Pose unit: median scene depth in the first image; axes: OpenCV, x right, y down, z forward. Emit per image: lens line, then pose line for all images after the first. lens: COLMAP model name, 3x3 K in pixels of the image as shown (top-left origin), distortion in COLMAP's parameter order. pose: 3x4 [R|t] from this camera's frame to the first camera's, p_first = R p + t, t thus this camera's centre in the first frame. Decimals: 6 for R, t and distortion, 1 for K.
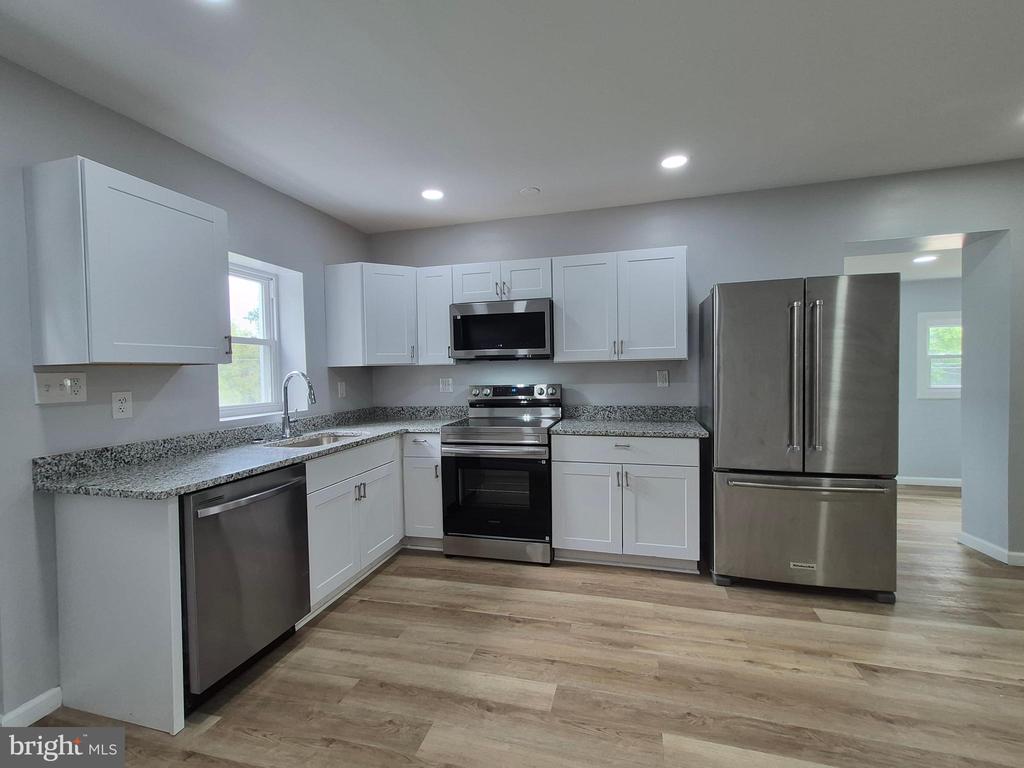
lens RADIAL K [[453.4, 0, 512.9], [0, 453.4, 379.8], [0, 0, 1]] dist [0.008189, 0.000213]
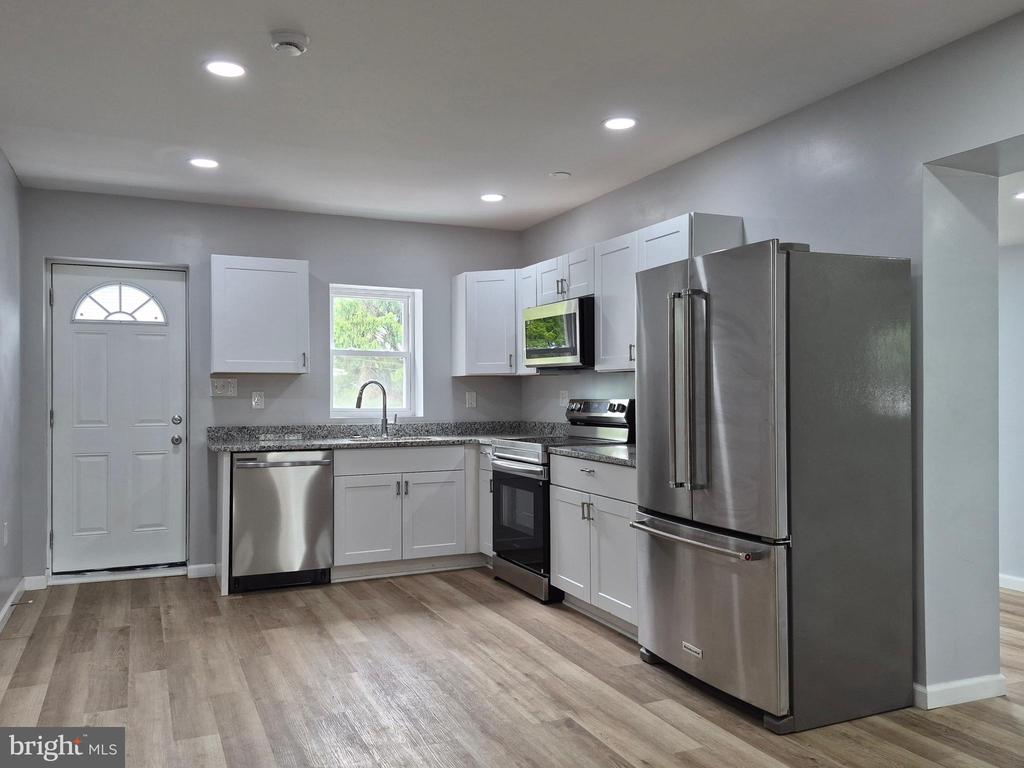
lens RADIAL K [[817.3, 0, 510.9], [0, 817.3, 386.1], [0, 0, 1]] dist [0.076608, -0.001194]
pose [[0.632665, 0.012671, -0.774322, 1.446887], [-0.026503, 0.999635, -0.005296, 0.000060], [0.773972, 0.023873, 0.632770, -0.074580]]
